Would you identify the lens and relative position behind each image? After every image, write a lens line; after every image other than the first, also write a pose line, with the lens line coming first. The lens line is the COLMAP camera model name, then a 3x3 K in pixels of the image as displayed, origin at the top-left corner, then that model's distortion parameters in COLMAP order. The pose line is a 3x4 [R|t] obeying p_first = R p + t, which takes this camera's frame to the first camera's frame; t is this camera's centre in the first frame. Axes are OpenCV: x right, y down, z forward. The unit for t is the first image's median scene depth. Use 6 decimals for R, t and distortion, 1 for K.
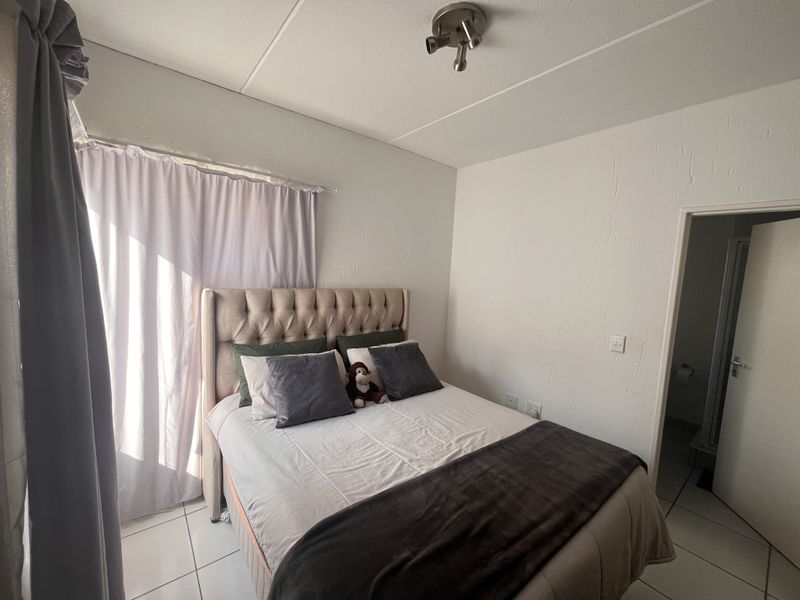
lens RADIAL K [[321.1, 0, 395.9], [0, 321.1, 299.5], [0, 0, 1]] dist [-0.000388, 0.000114]
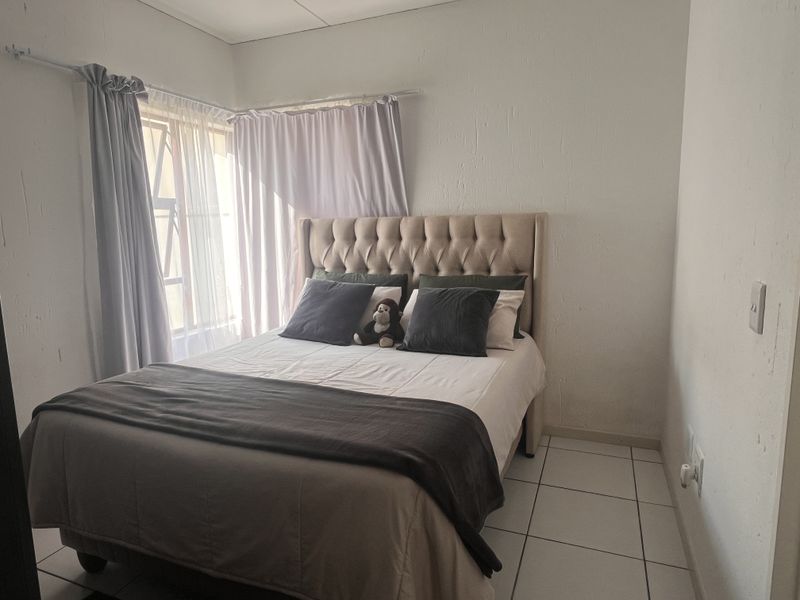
lens RADIAL K [[497.6, 0, 398.6], [0, 497.6, 298.5], [0, 0, 1]] dist [-0.007499, 0.000469]
pose [[0.495005, 0.077013, -0.865470, 1.078984], [-0.034872, 0.997023, 0.068775, 0.112005], [0.868190, -0.003863, 0.496217, 0.409505]]
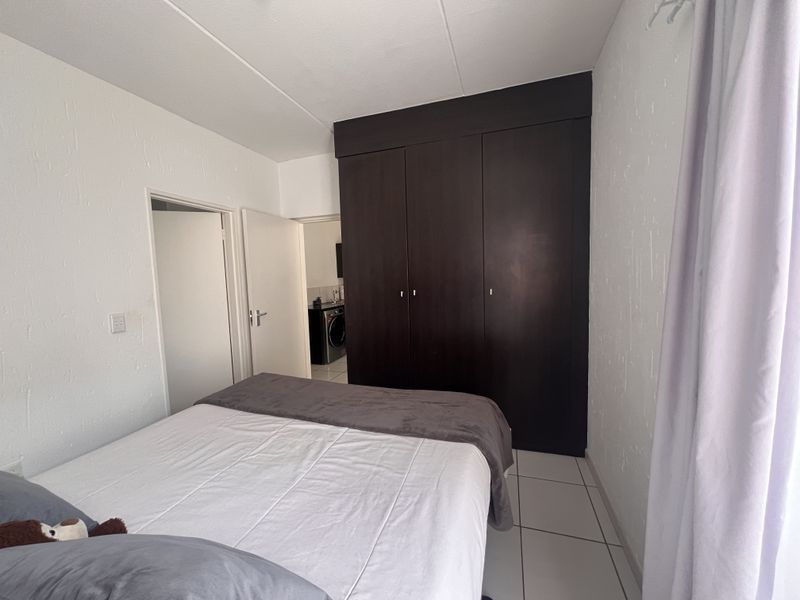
lens RADIAL K [[321.1, 0, 398.9], [0, 321.1, 301.6], [0, 0, 1]] dist [-0.000388, 0.000114]
pose [[-0.541960, -0.104817, 0.833842, -0.543249], [0.081396, 0.980980, 0.176216, -0.018902], [-0.836453, 0.163373, -0.523120, 0.876908]]
